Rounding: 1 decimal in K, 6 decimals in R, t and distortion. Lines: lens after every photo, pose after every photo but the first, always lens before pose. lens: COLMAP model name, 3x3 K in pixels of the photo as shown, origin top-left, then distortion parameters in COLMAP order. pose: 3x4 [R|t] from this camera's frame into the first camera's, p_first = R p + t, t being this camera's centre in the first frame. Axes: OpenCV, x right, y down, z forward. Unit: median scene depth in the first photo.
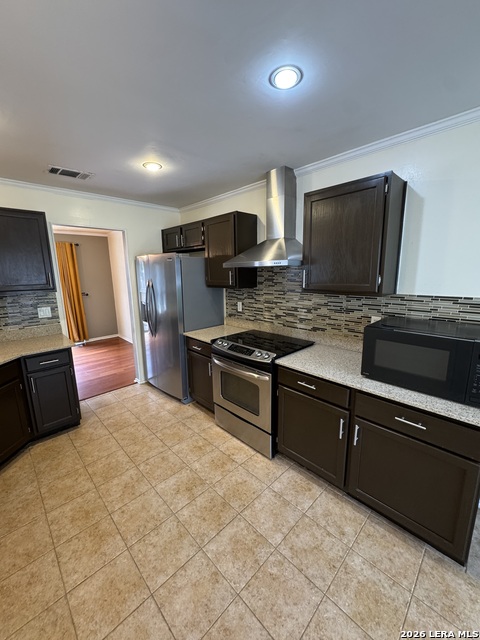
lens RADIAL K [[257.0, 0, 240.6], [0, 257.0, 320.2], [0, 0, 1]] dist [-0.001918, 0.000488]
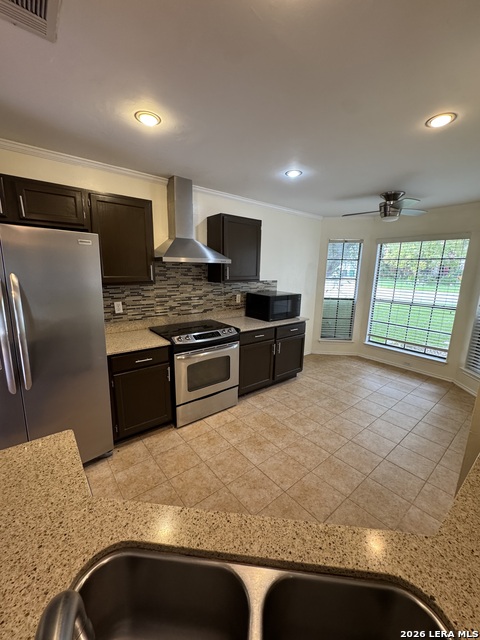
lens RADIAL K [[257.0, 0, 240.6], [0, 257.0, 320.2], [0, 0, 1]] dist [-0.001918, 0.000488]
pose [[0.091012, -0.178758, 0.979675, -1.106404], [0.167682, 0.972462, 0.161865, -0.112867], [-0.981631, 0.149542, 0.118480, 0.720920]]
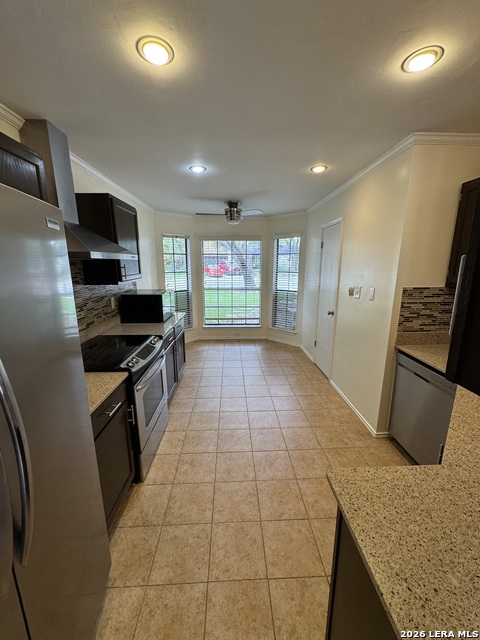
lens RADIAL K [[257.0, 0, 240.6], [0, 257.0, 320.2], [0, 0, 1]] dist [-0.001918, 0.000488]
pose [[-0.741662, -0.127096, 0.658623, -0.842102], [0.141706, 0.930037, 0.339043, -0.250806], [-0.655634, 0.344787, -0.671763, 1.371583]]
